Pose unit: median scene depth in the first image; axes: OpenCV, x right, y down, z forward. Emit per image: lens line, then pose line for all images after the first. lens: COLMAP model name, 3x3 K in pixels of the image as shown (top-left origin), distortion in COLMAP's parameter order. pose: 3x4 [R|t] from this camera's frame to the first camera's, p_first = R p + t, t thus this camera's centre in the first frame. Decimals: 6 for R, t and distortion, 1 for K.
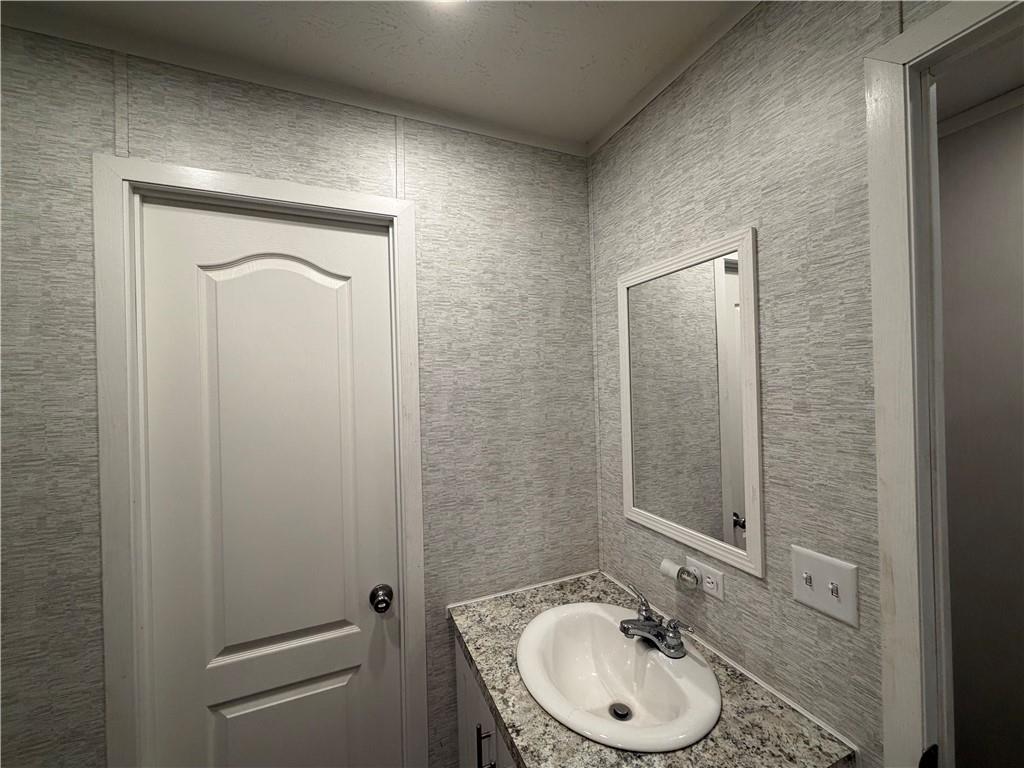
lens RADIAL K [[413.1, 0, 514.0], [0, 413.1, 383.8], [0, 0, 1]] dist [0.001428, 0.000149]
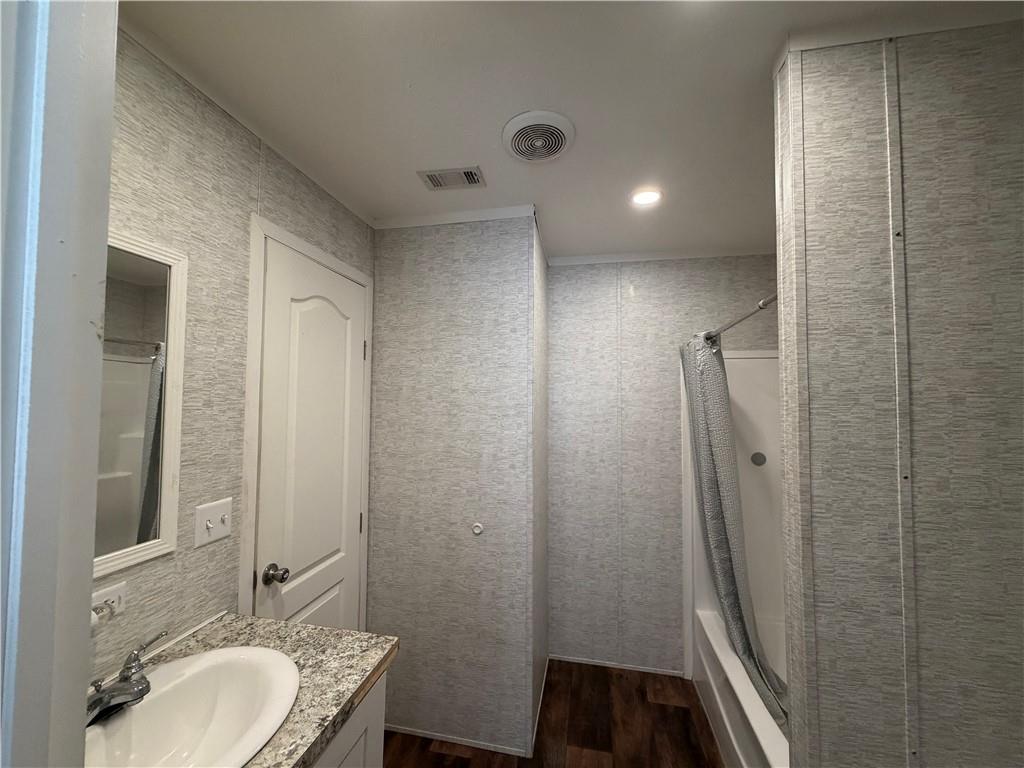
lens RADIAL K [[405.0, 0, 510.4], [0, 405.0, 385.0], [0, 0, 1]] dist [-0.000865, -0.000014]
pose [[-0.823094, 0.041607, 0.566379, -0.967165], [0.013043, 0.998434, -0.054392, 0.084042], [-0.567755, -0.037383, -0.822348, 1.594350]]
